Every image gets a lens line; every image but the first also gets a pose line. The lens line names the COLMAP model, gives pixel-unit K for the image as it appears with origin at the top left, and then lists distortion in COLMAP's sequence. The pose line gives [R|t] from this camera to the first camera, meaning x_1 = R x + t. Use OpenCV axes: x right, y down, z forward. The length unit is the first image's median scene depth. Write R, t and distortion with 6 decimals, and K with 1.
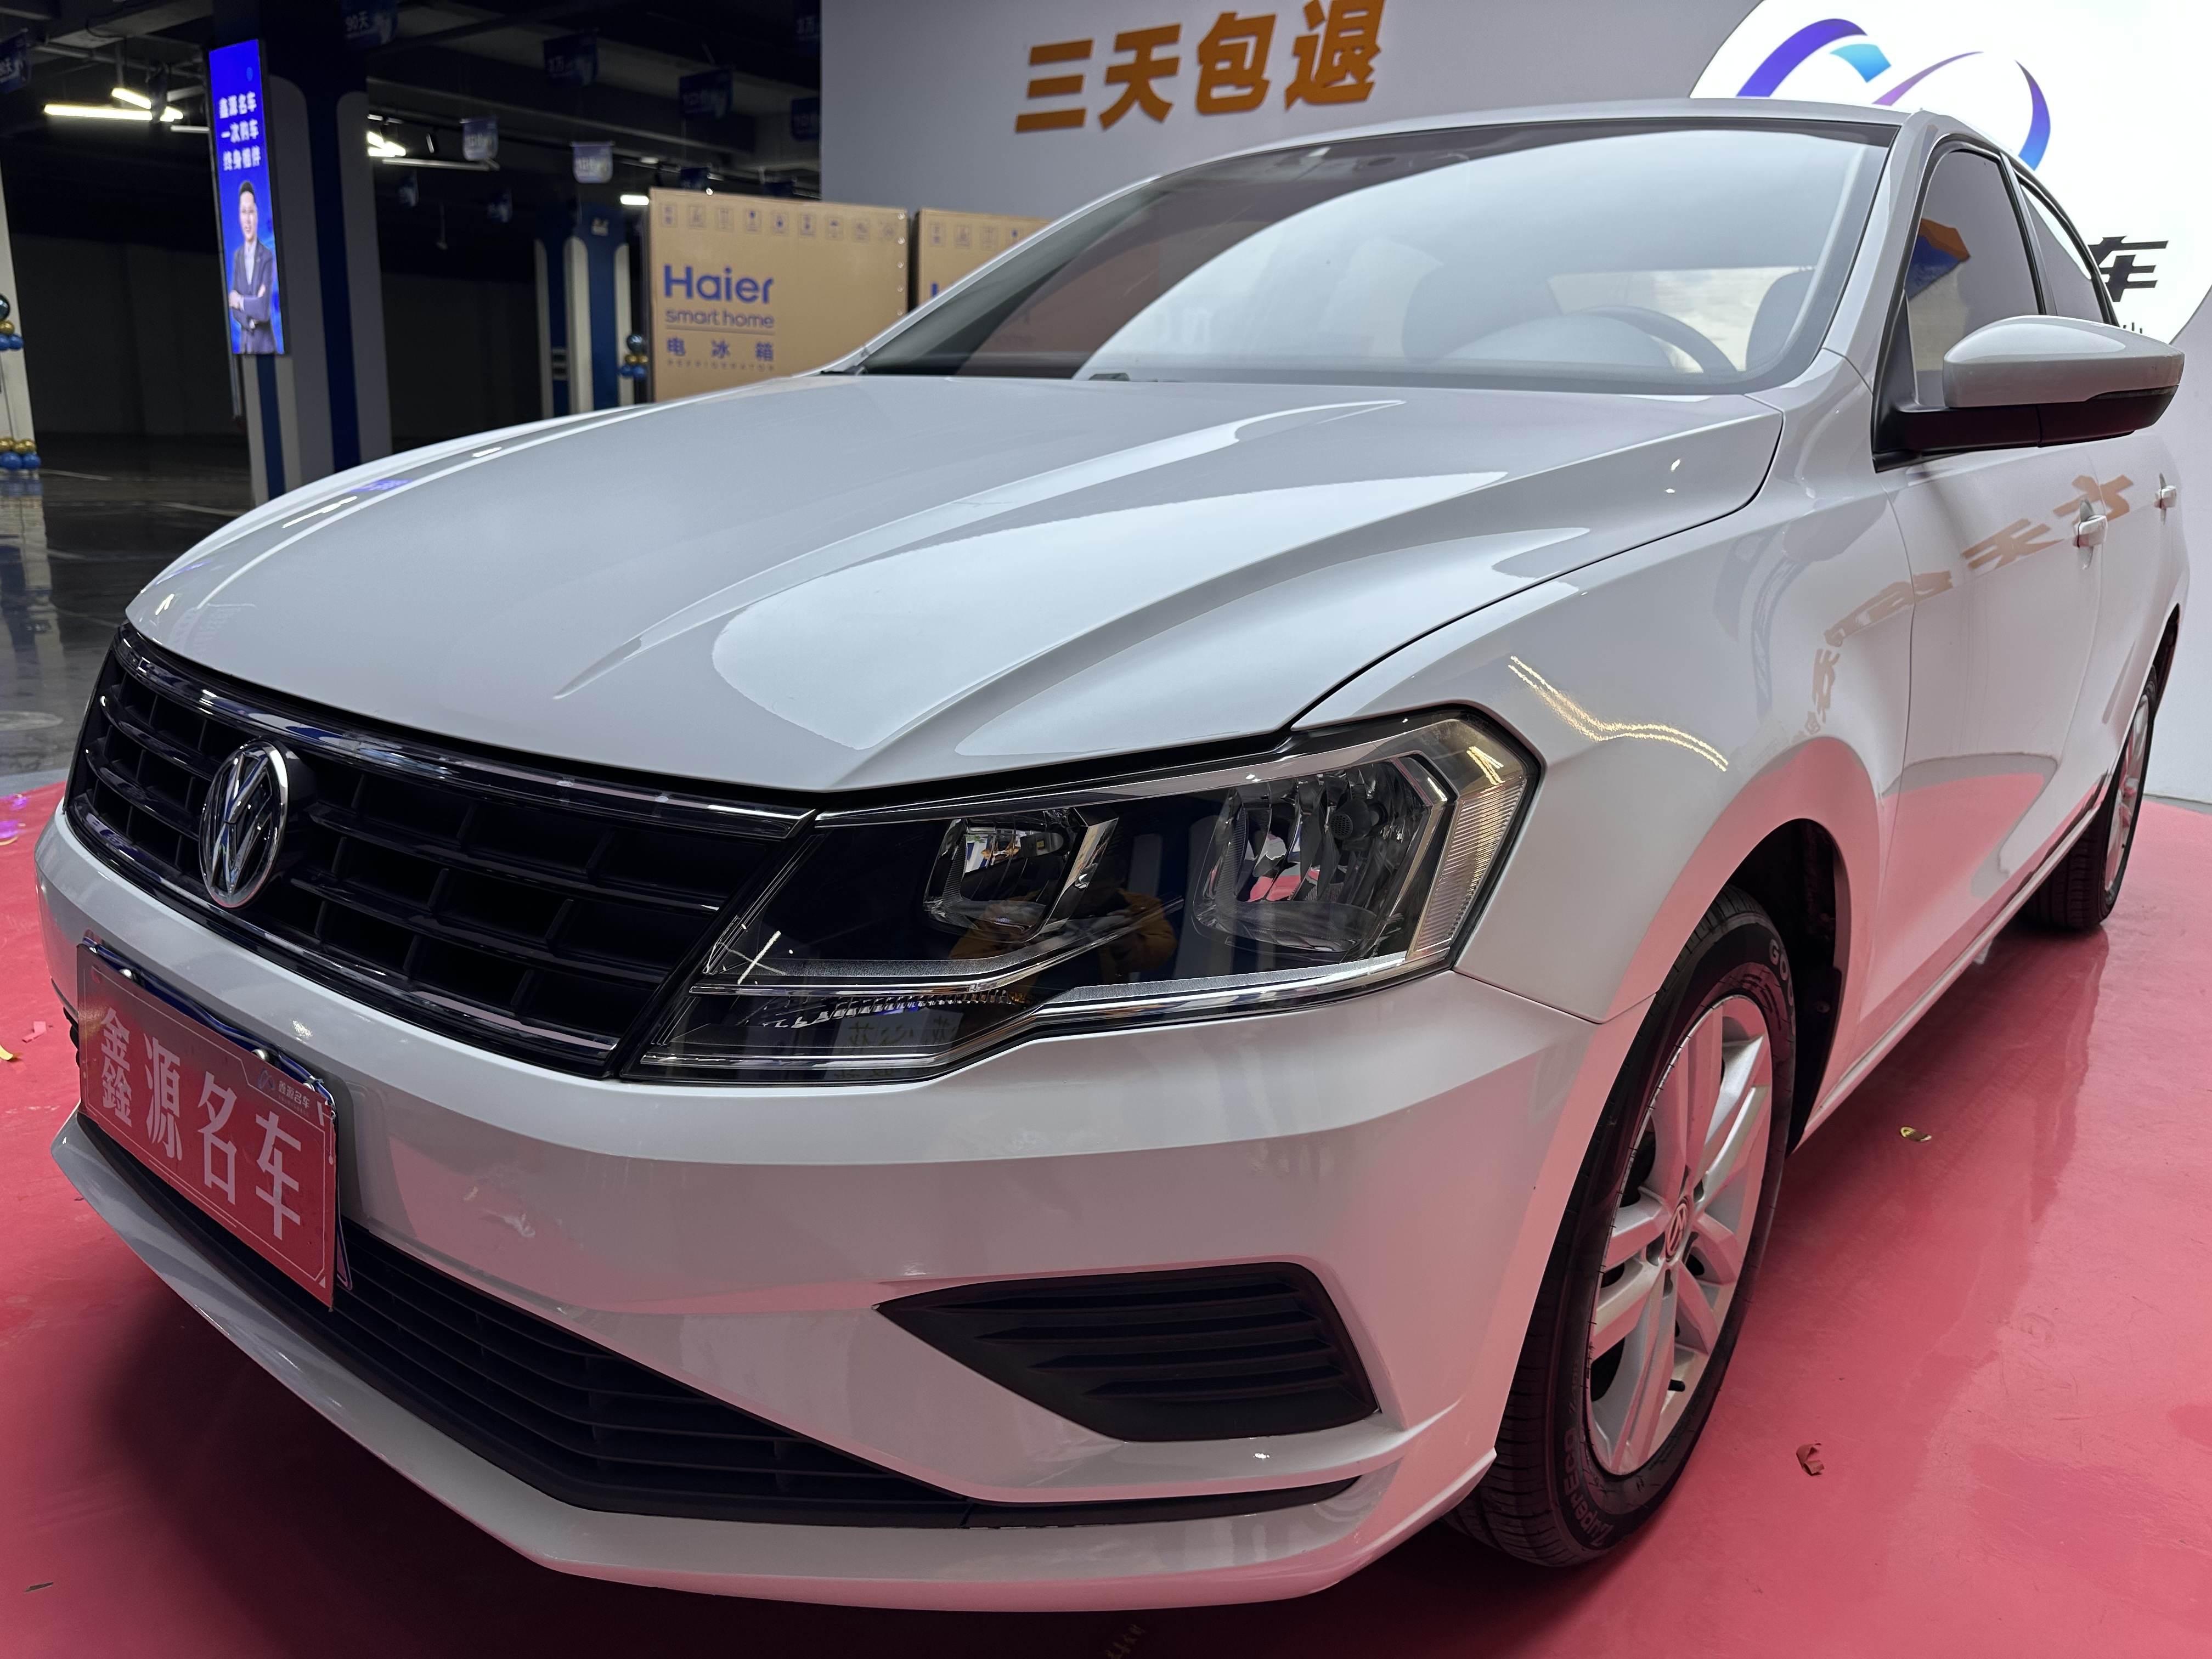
lens RADIAL K [[1581.8, 0, 1100.7], [0, 1581.8, 842.0], [0, 0, 1]] dist [0.021931, -0.028563]
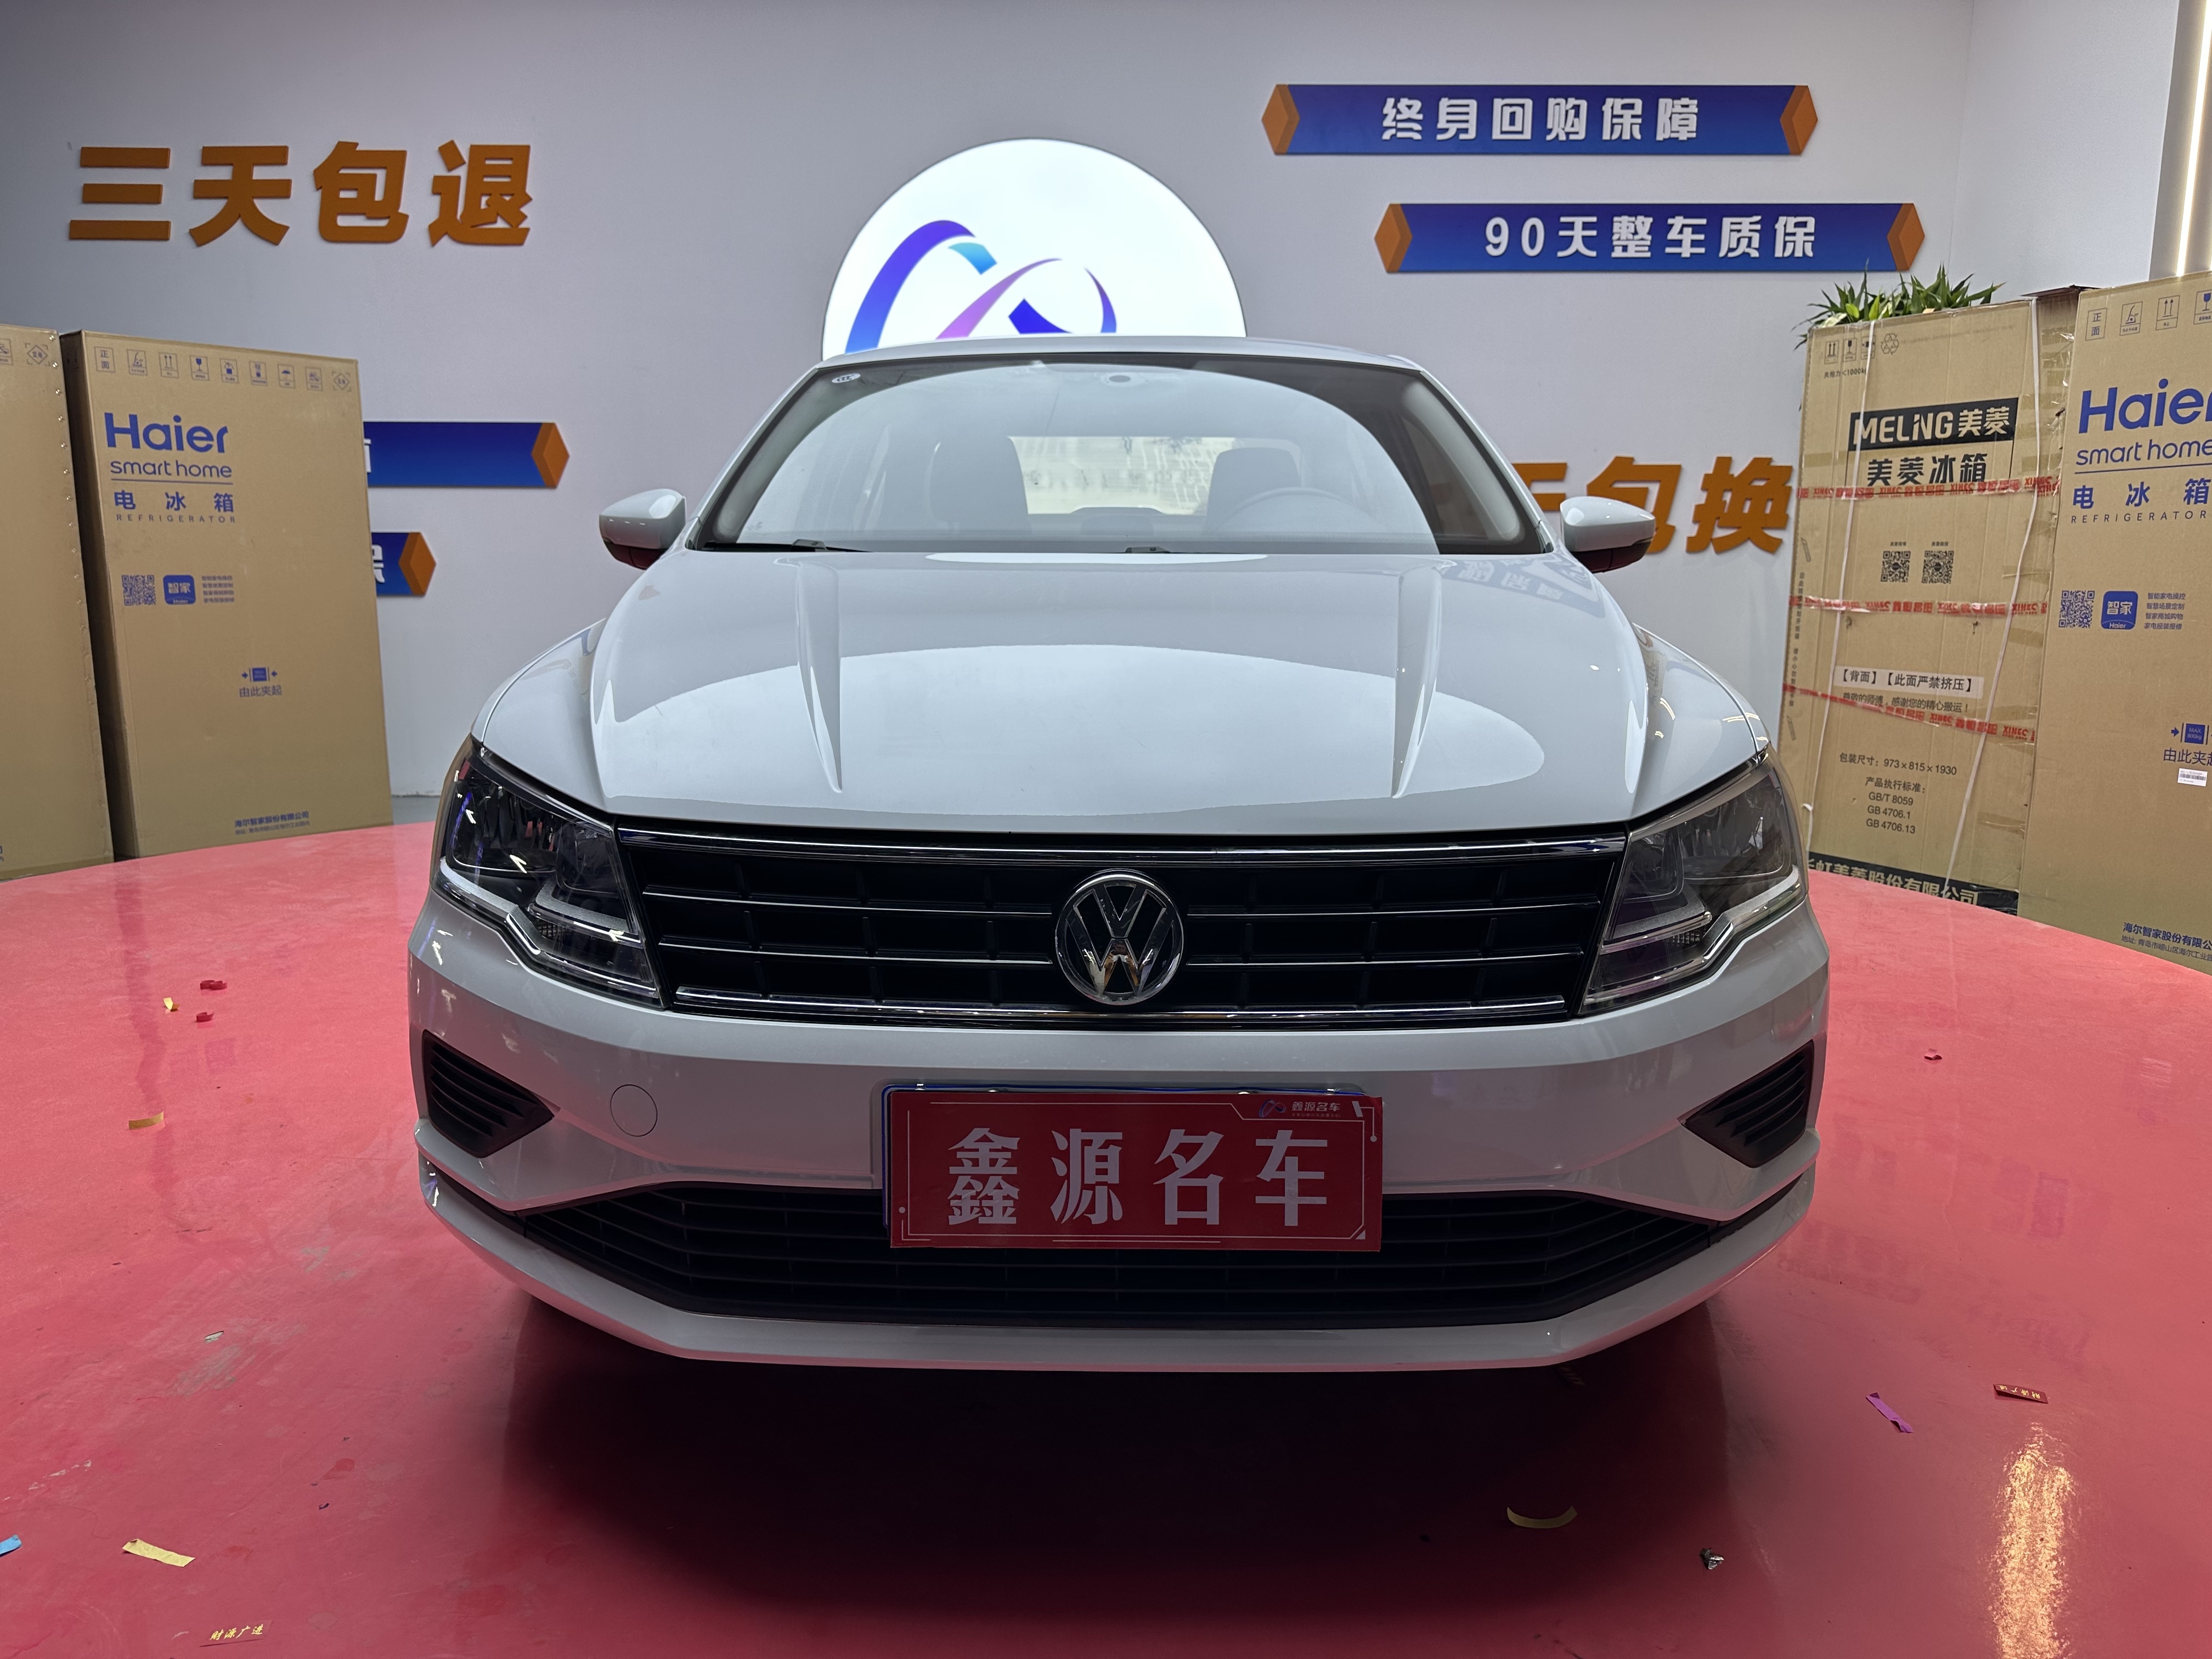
lens RADIAL K [[1581.8, 0, 1113.1], [0, 1581.8, 828.8], [0, 0, 1]] dist [0.021931, -0.028563]
pose [[0.776032, -0.141584, 0.614596, -0.285760], [0.185602, 0.982592, -0.007995, -0.019294], [-0.602766, 0.120275, 0.788801, 0.000382]]
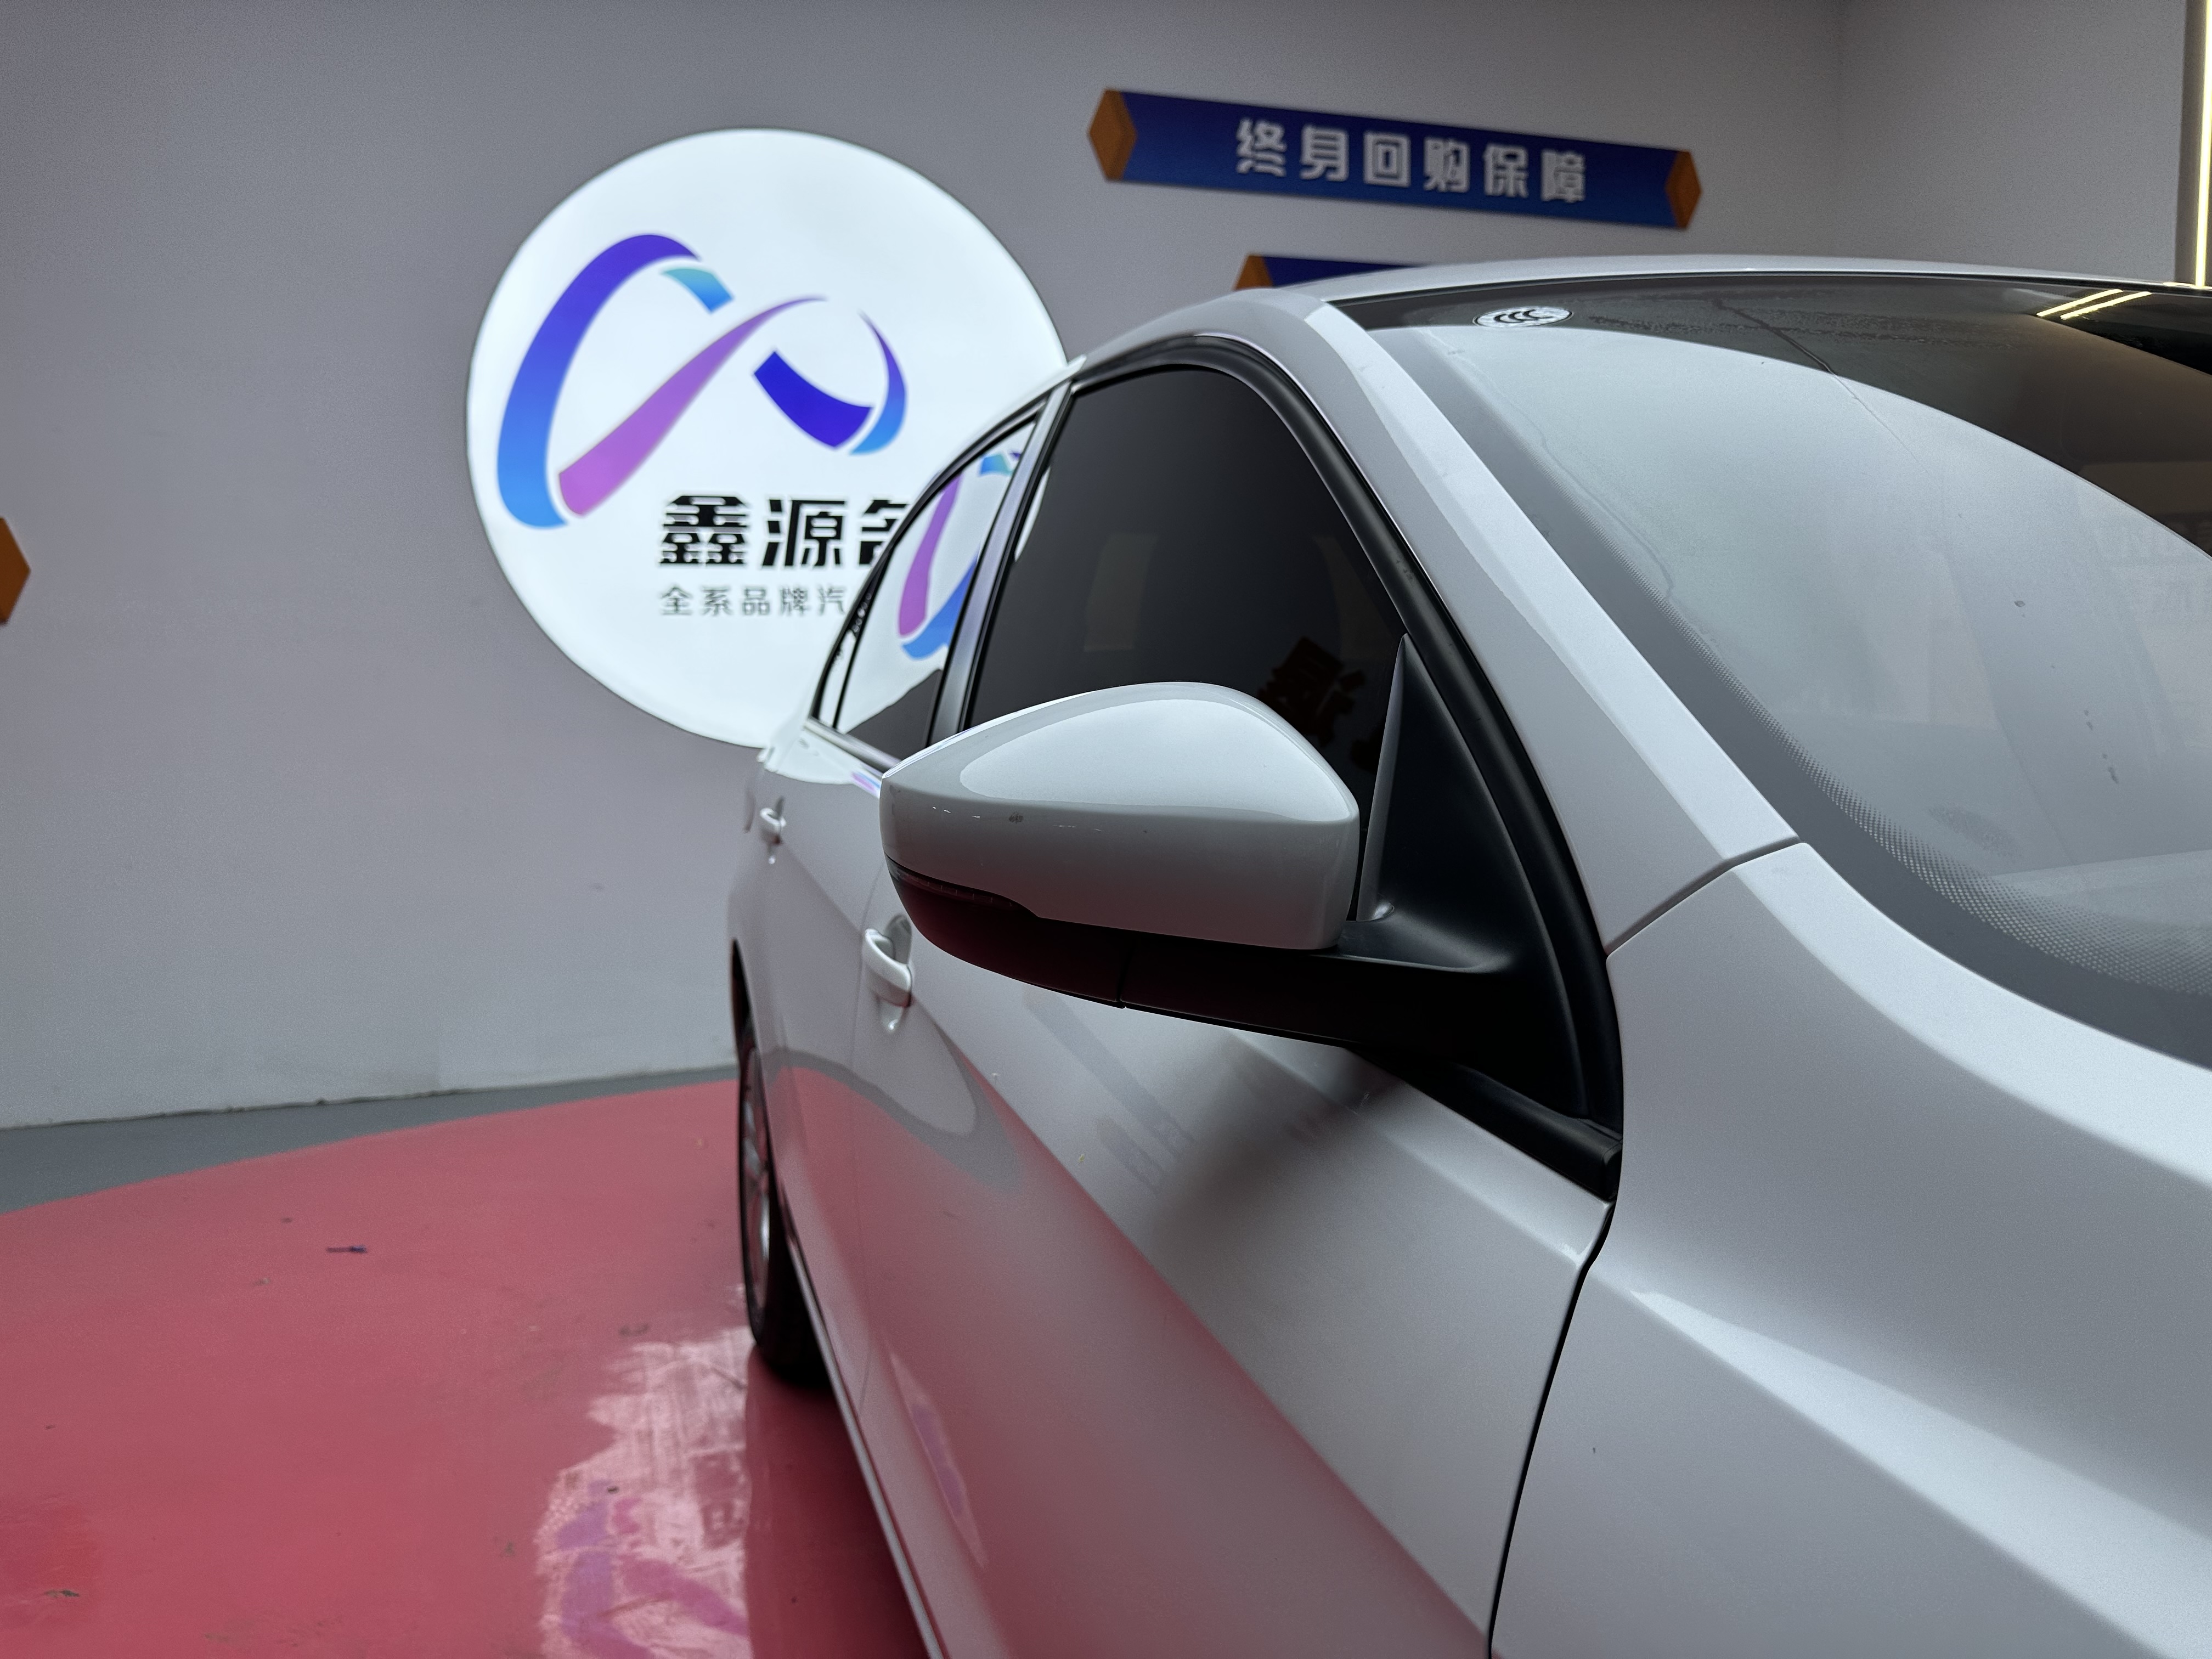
lens RADIAL K [[1581.8, 0, 1103.0], [0, 1581.8, 834.9], [0, 0, 1]] dist [0.021931, -0.028563]
pose [[0.532006, -0.132449, 0.836318, -0.176177], [0.249009, 0.968488, -0.005021, -0.154553], [-0.809299, 0.210922, 0.548222, 0.438391]]
